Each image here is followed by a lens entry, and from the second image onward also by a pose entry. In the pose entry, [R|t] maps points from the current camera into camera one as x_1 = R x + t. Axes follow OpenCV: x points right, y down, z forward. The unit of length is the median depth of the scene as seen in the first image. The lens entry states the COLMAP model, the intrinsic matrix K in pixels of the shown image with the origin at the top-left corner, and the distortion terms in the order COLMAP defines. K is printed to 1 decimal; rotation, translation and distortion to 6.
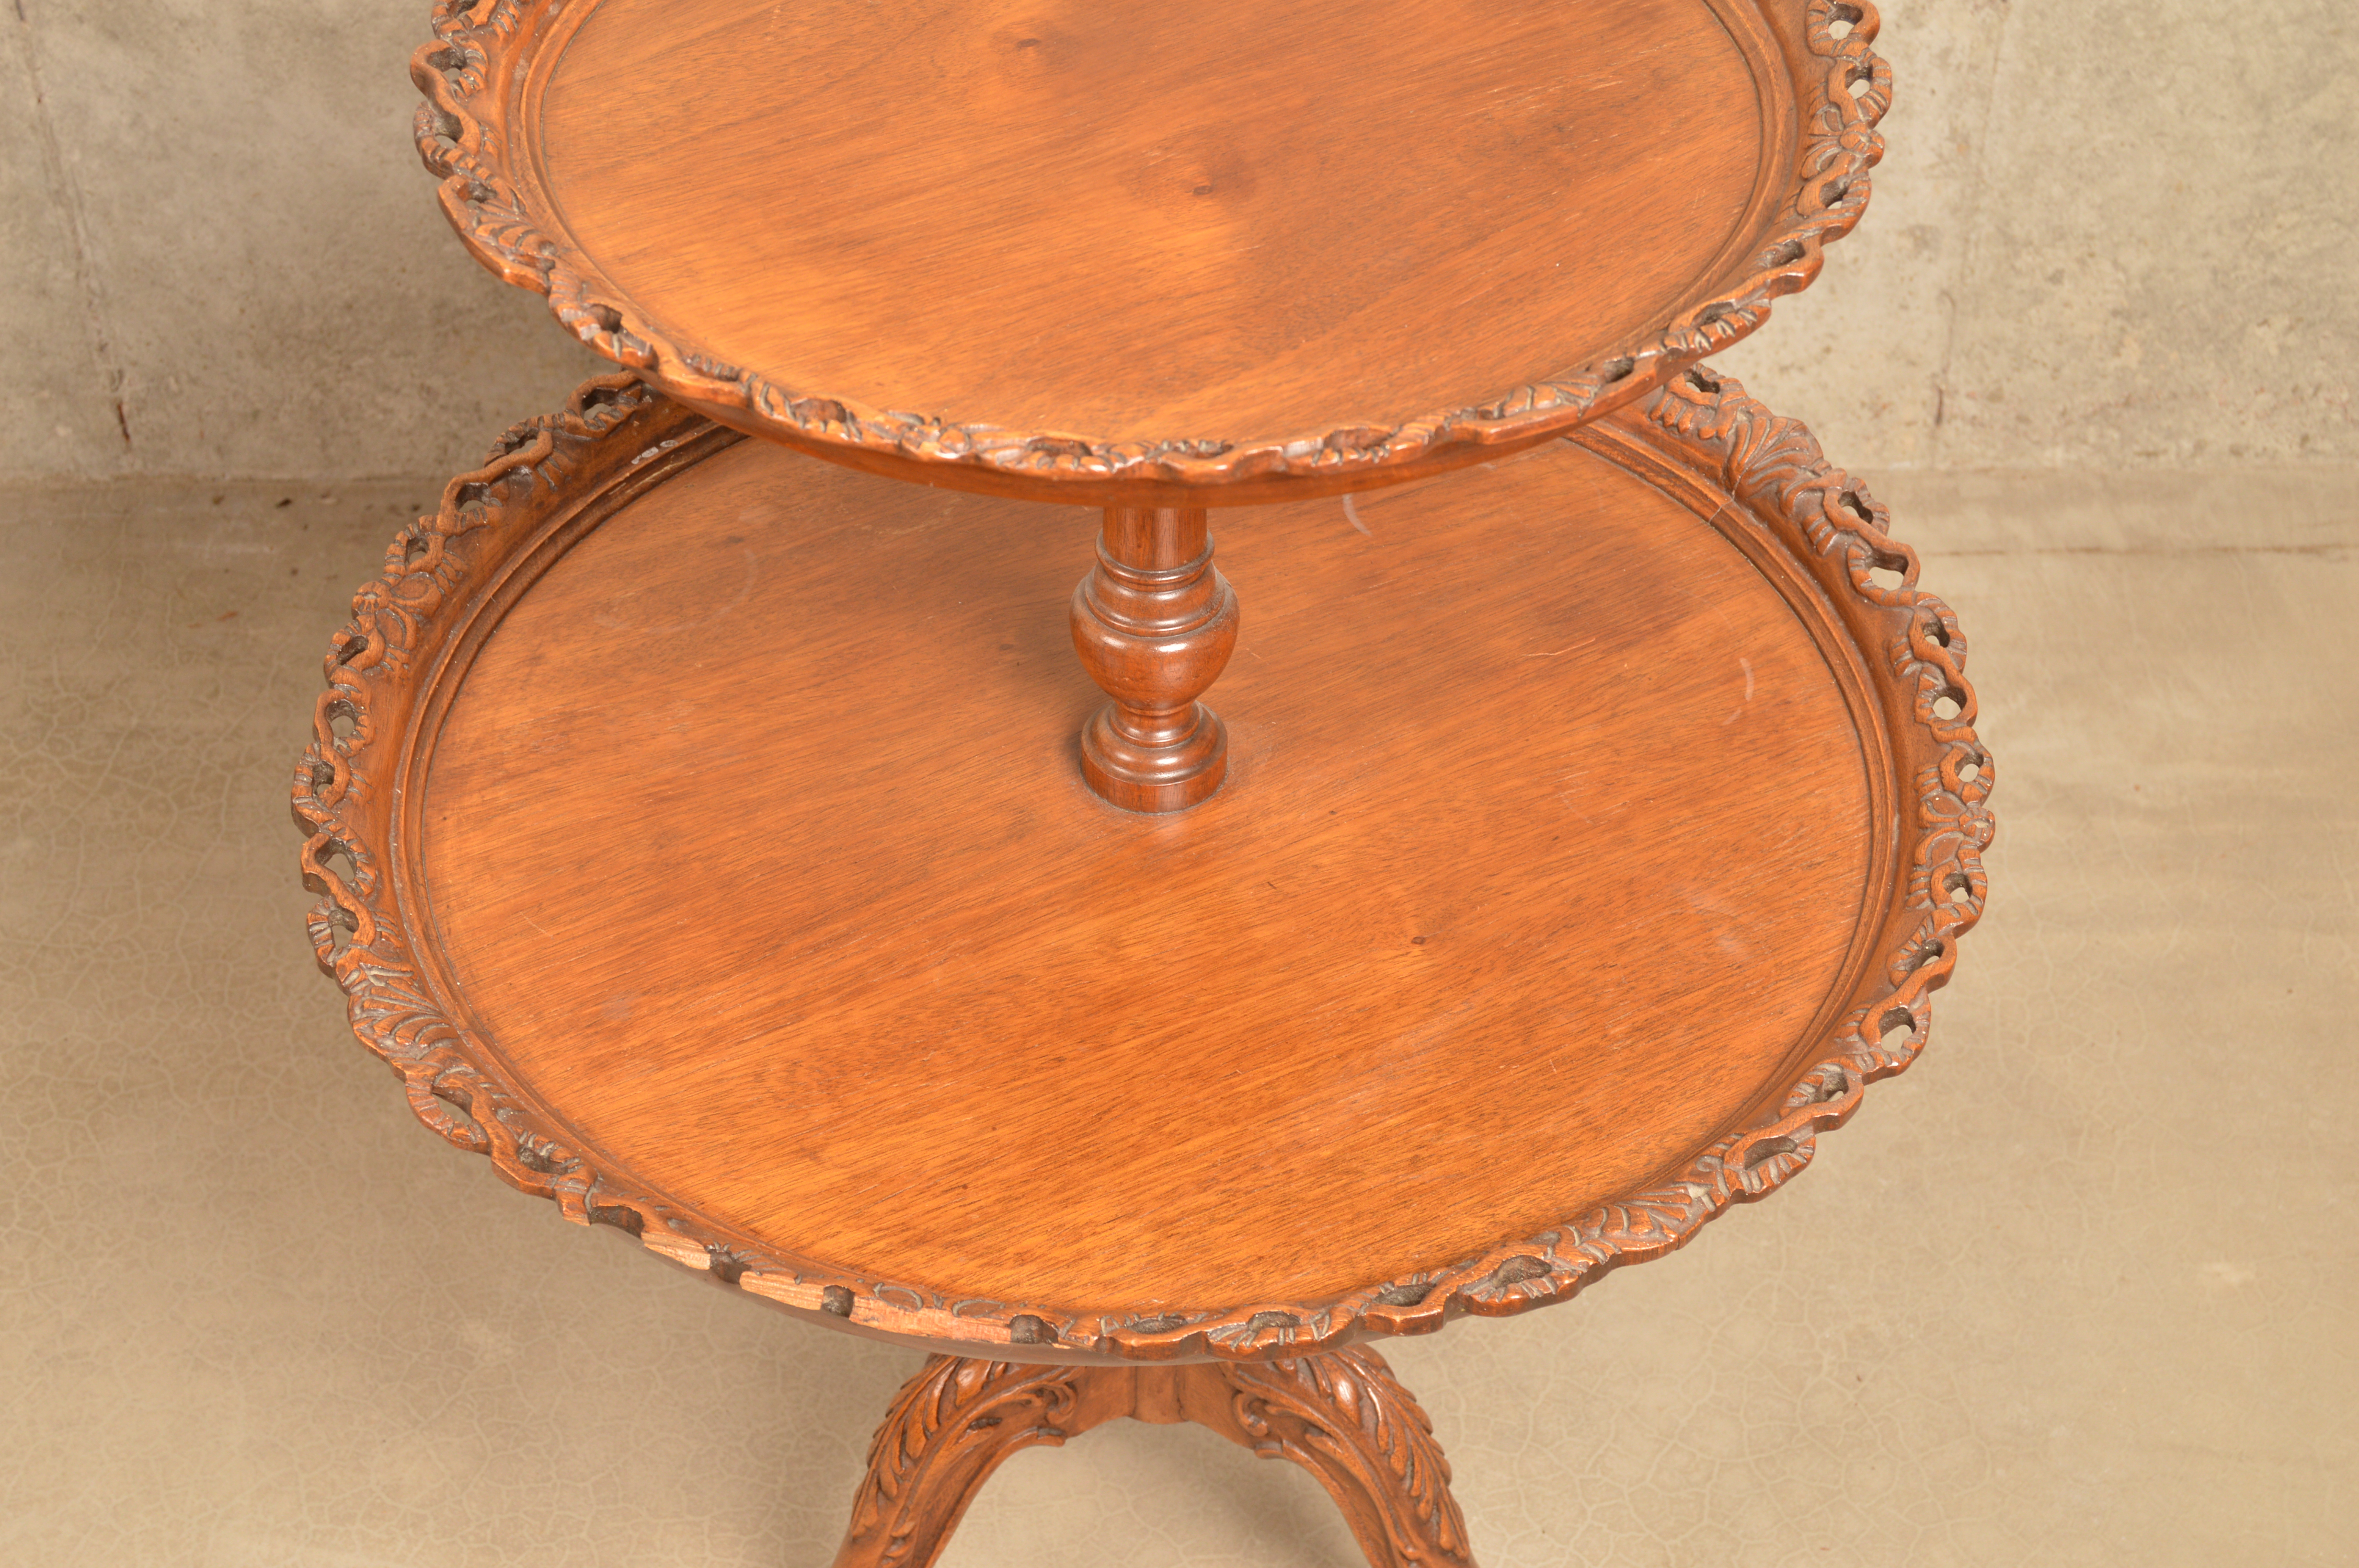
lens RADIAL K [[3782.6, 0, 1192.7], [0, 3782.6, 806.6], [0, 0, 1]] dist [-0.035831, 0.000000]
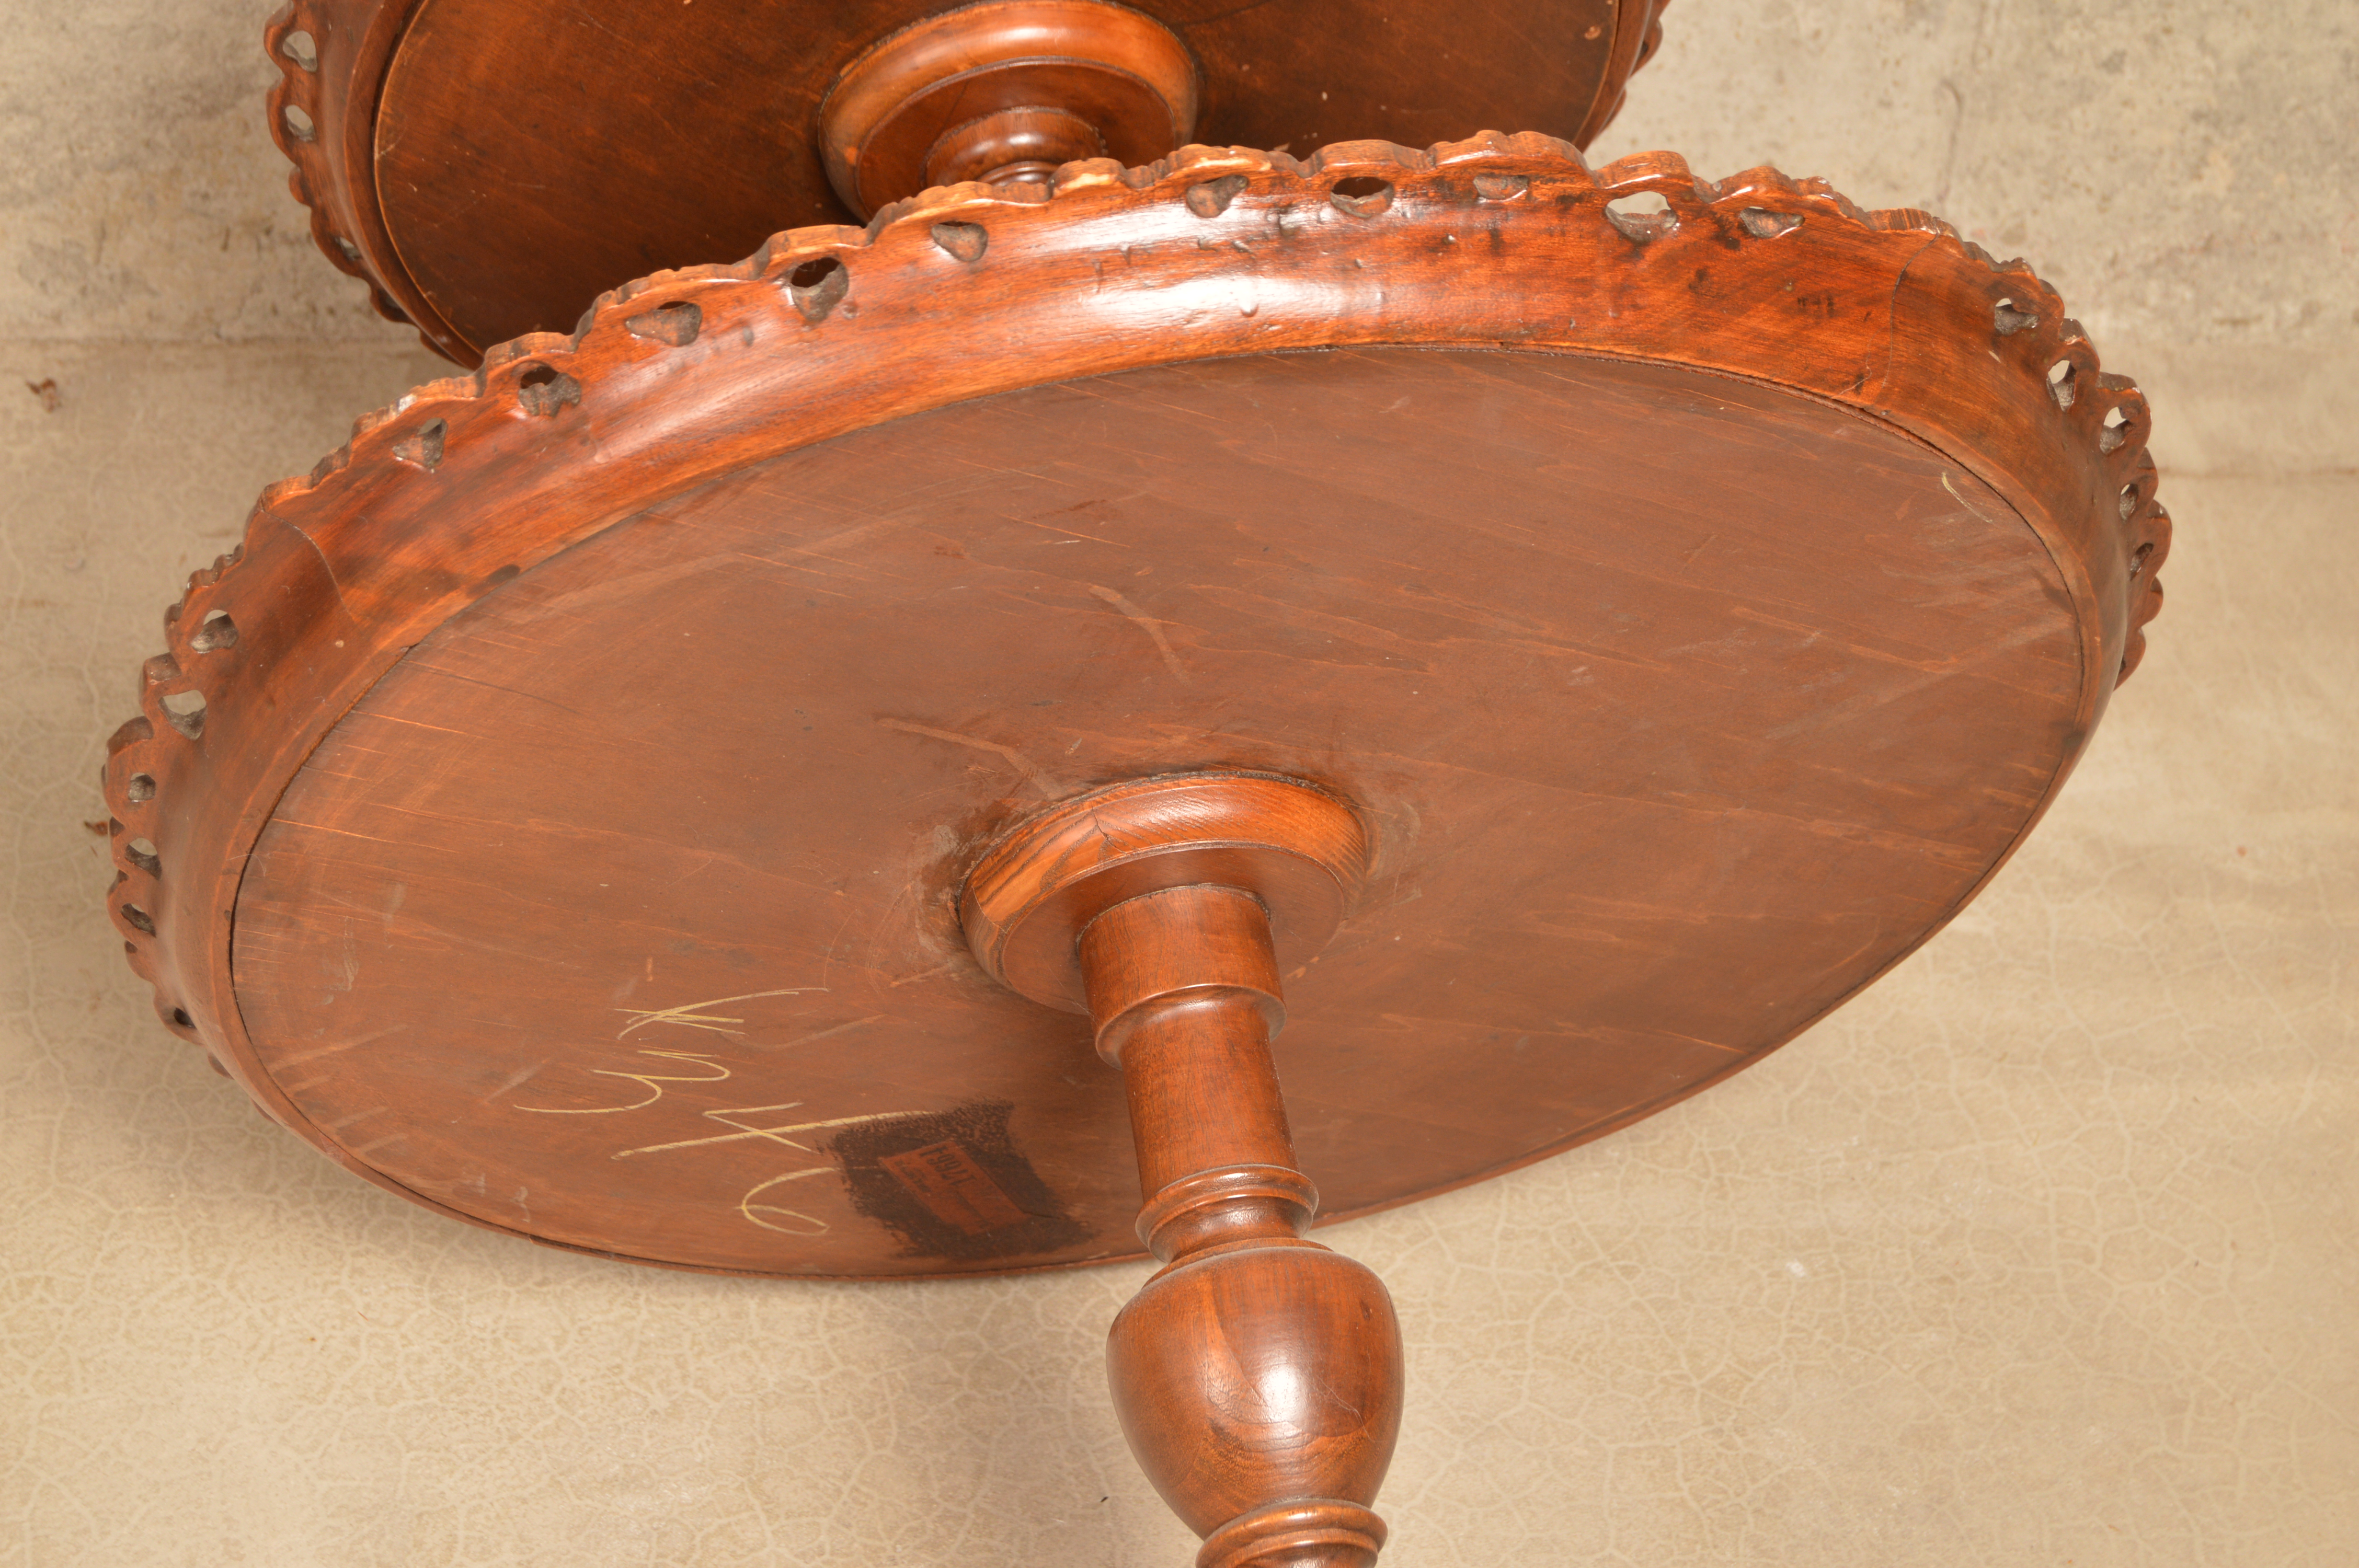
lens RADIAL K [[5222.3, 0, 1186.5], [0, 5222.3, 802.2], [0, 0, 1]] dist [-0.025188, 0.000000]
pose [[0.994476, -0.002674, 0.104935, -0.035788], [-0.002333, 0.998866, 0.047563, -0.065776], [-0.104943, -0.047545, 0.993341, 0.124382]]
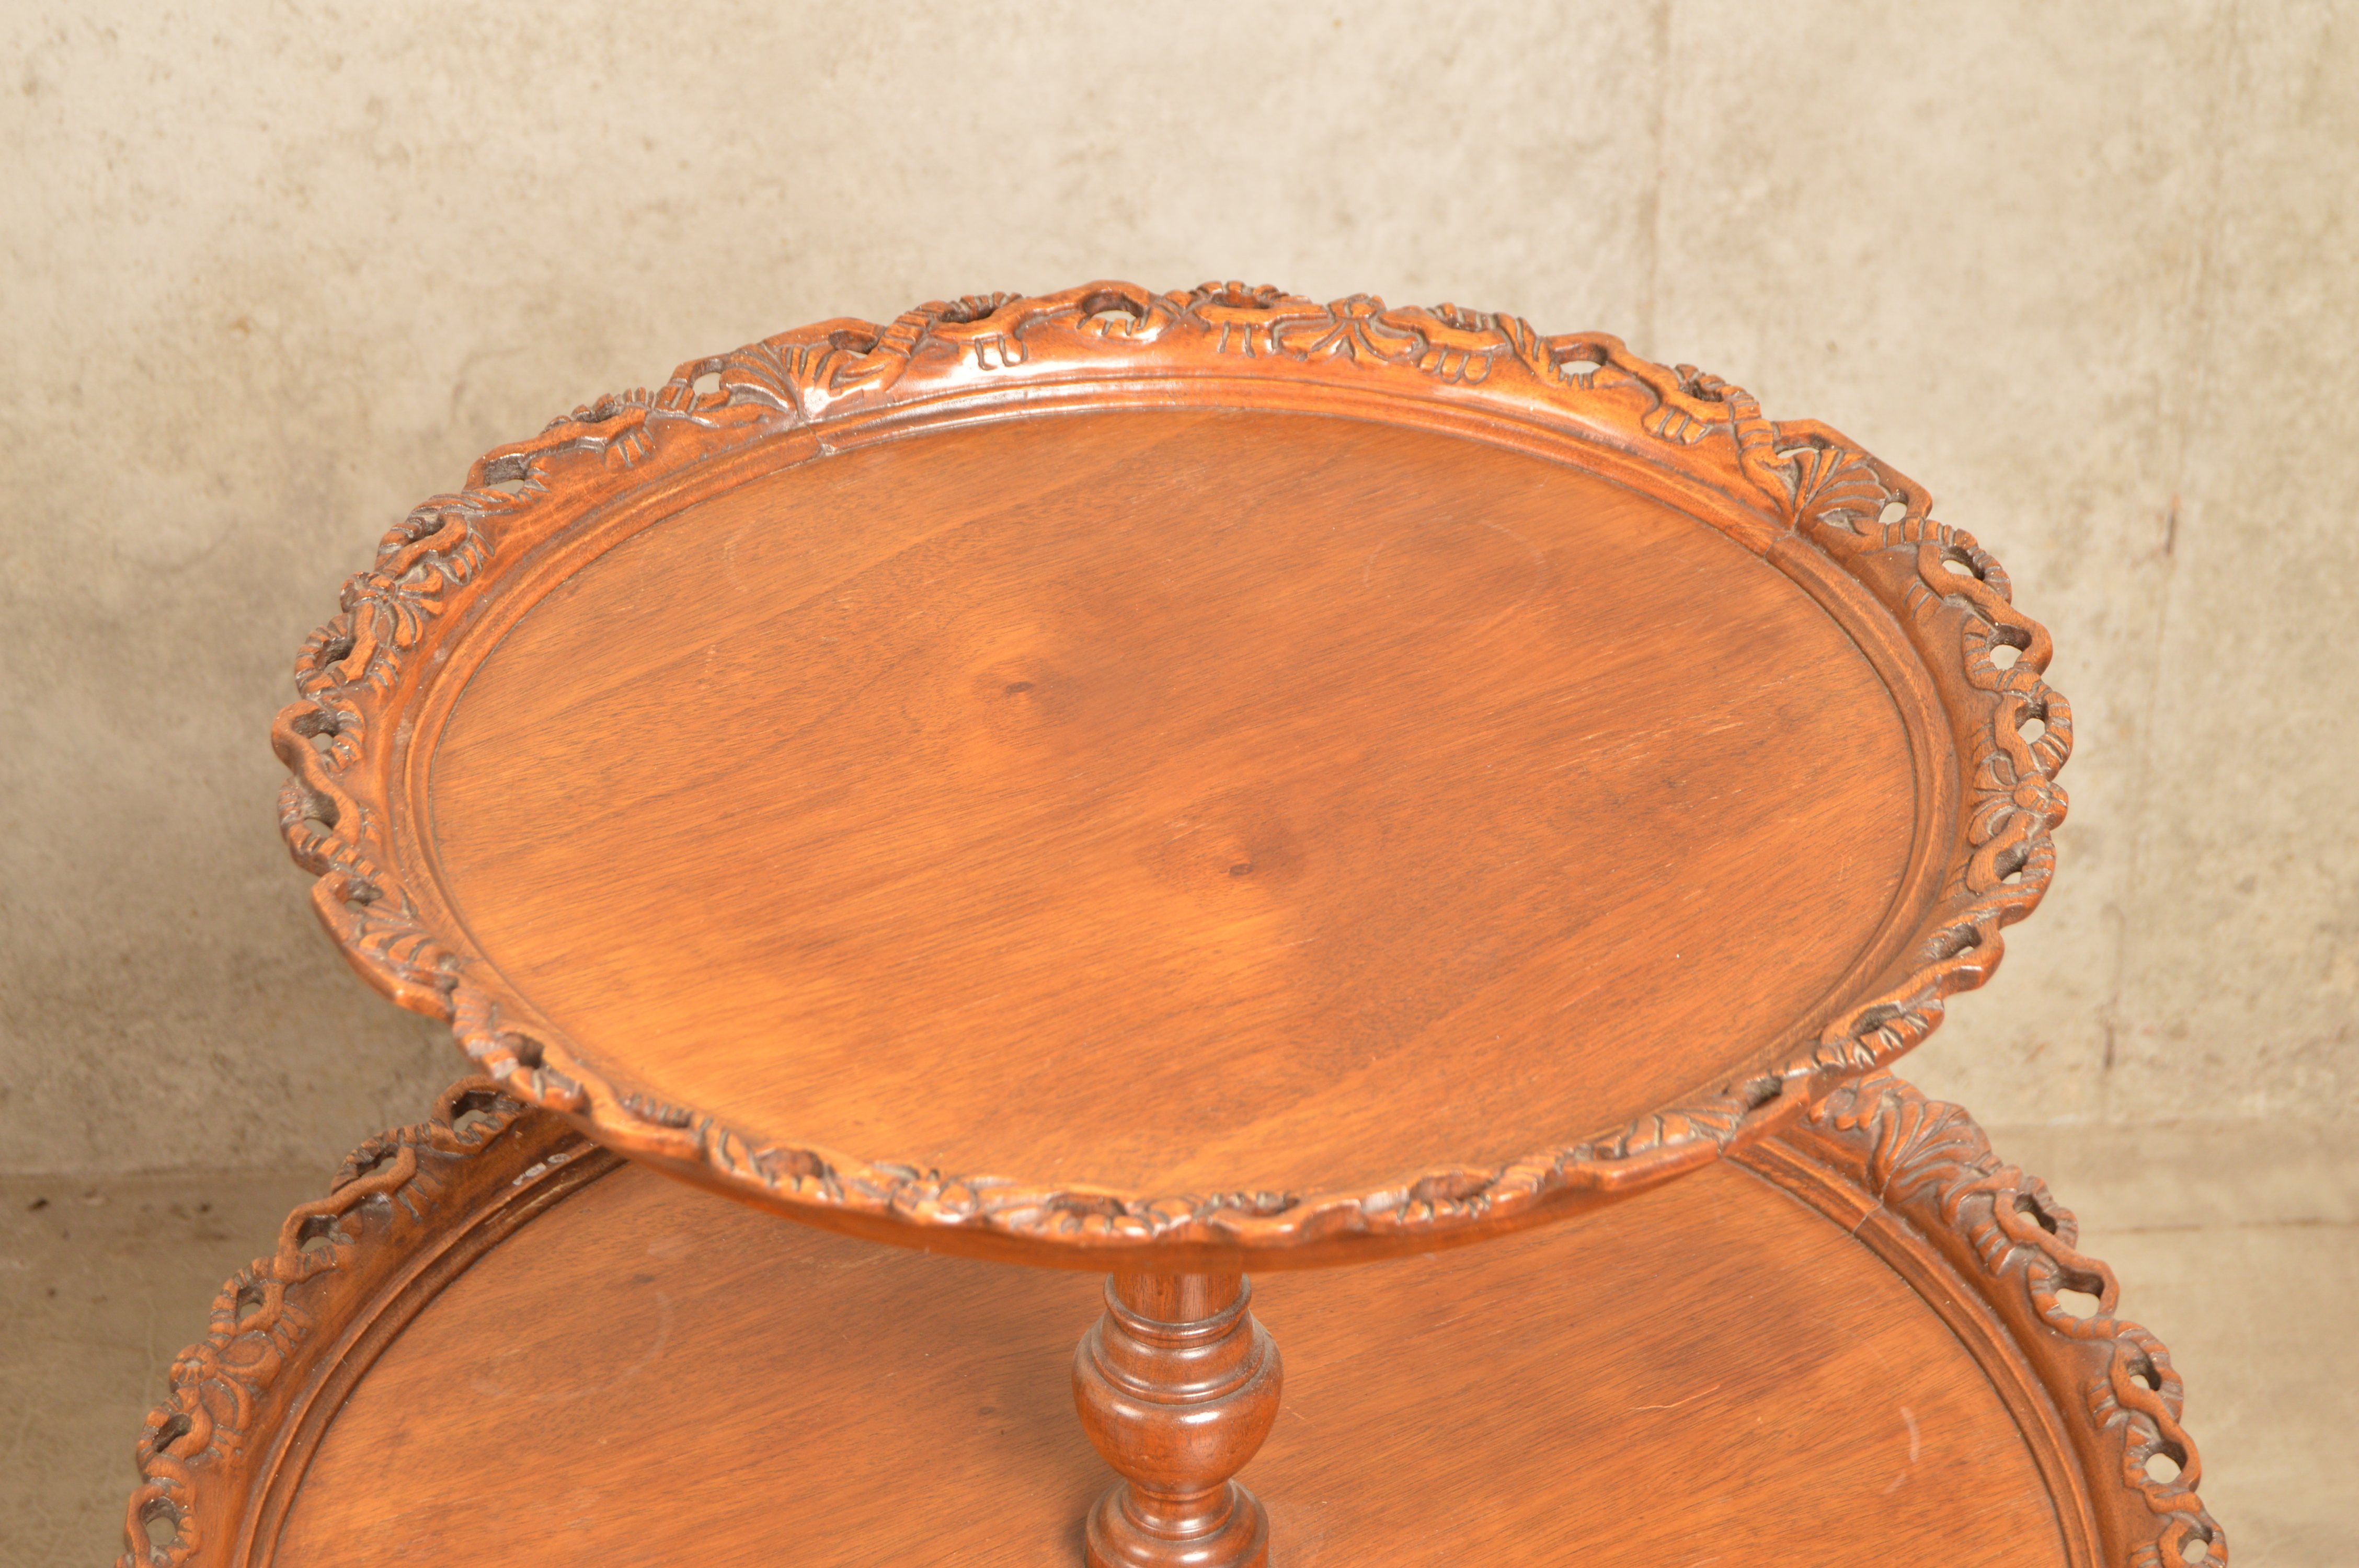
lens RADIAL K [[4824.2, 0, 1194.1], [0, 4824.2, 767.0], [0, 0, 1]] dist [-0.019453, 0.000000]
pose [[0.999714, -0.017522, 0.016297, -0.015725], [0.019772, 0.988475, -0.150090, -0.018290], [-0.013479, 0.150369, 0.988538, -0.025367]]
